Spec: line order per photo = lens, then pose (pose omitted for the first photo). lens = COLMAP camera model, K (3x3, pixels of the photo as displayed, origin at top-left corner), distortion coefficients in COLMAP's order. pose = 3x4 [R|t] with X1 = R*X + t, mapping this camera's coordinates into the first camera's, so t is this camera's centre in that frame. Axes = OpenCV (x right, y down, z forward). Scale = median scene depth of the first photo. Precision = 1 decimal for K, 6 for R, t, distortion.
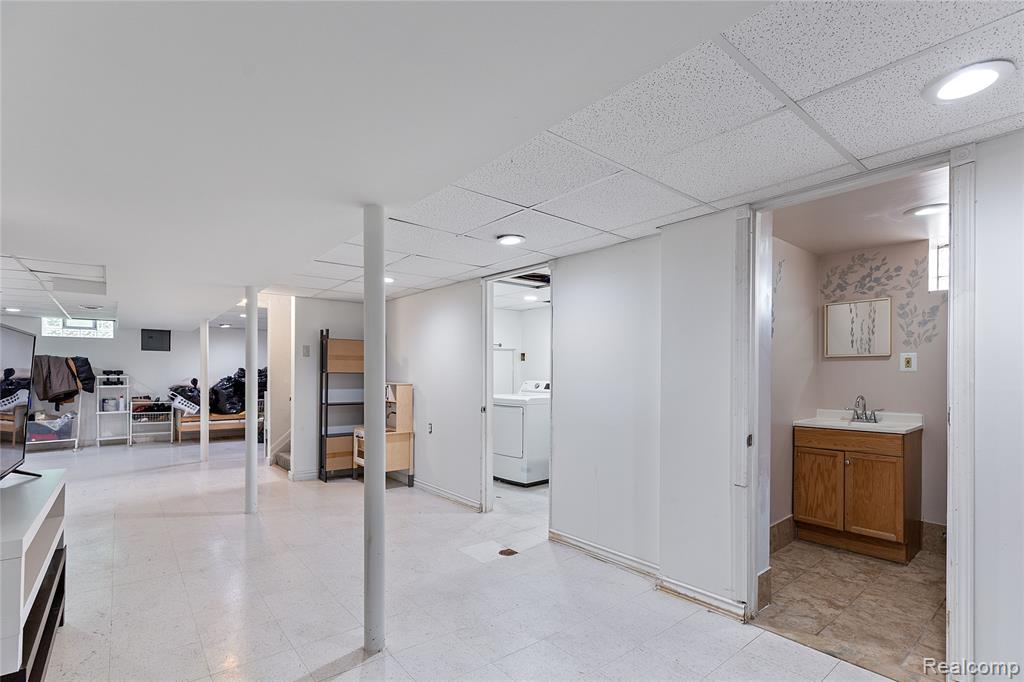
lens RADIAL K [[464.3, 0, 528.6], [0, 464.3, 375.6], [0, 0, 1]] dist [0.010432, -0.002516]
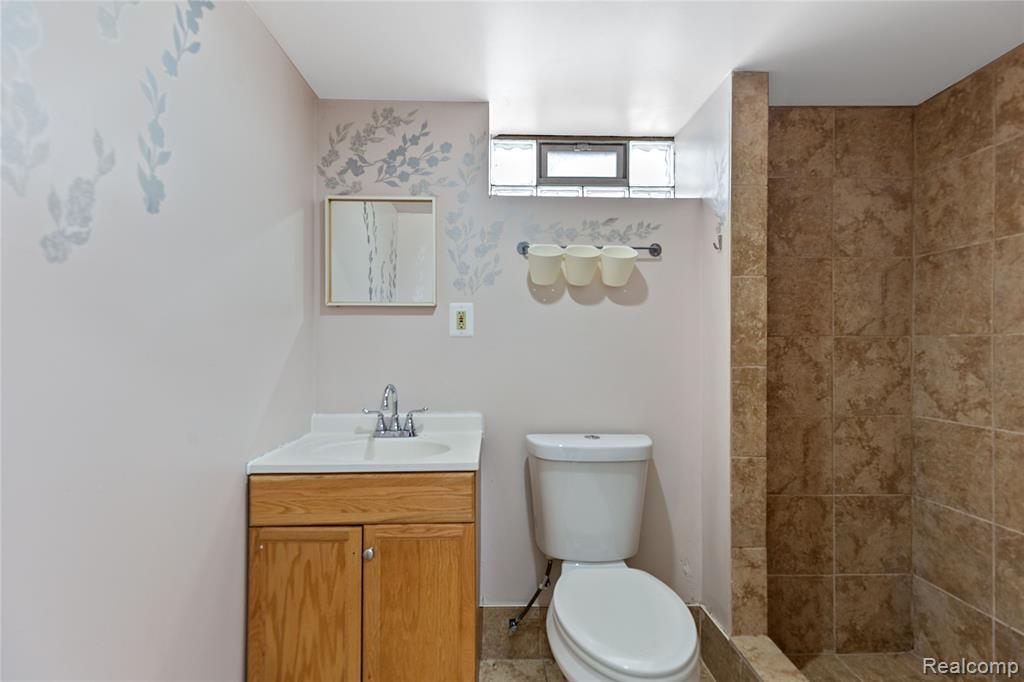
lens RADIAL K [[464.3, 0, 504.4], [0, 464.3, 344.9], [0, 0, 1]] dist [0.010432, -0.002516]
pose [[0.619845, 0.000883, 0.784723, 0.403022], [0.003144, 0.999989, -0.003608, 0.003290], [-0.784718, 0.004704, 0.619836, 0.603038]]
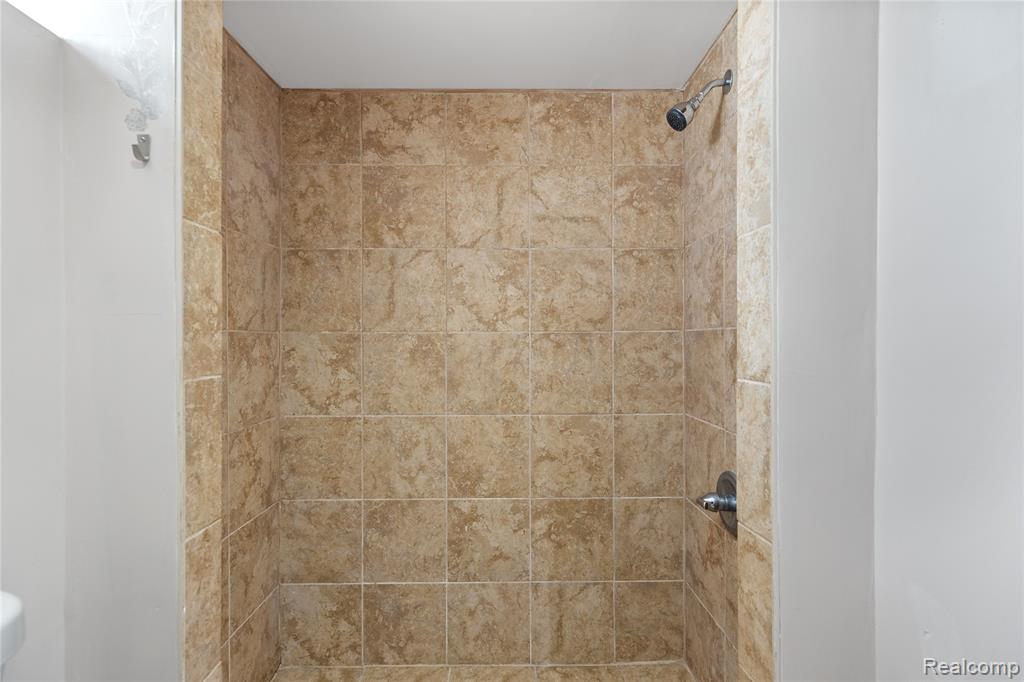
lens RADIAL K [[464.3, 0, 507.7], [0, 464.3, 343.6], [0, 0, 1]] dist [0.010432, -0.002516]
pose [[-0.776410, -0.003825, 0.630216, 0.623356], [0.001093, 0.999972, 0.007416, 0.001513], [-0.630227, 0.006446, -0.776384, 0.821937]]
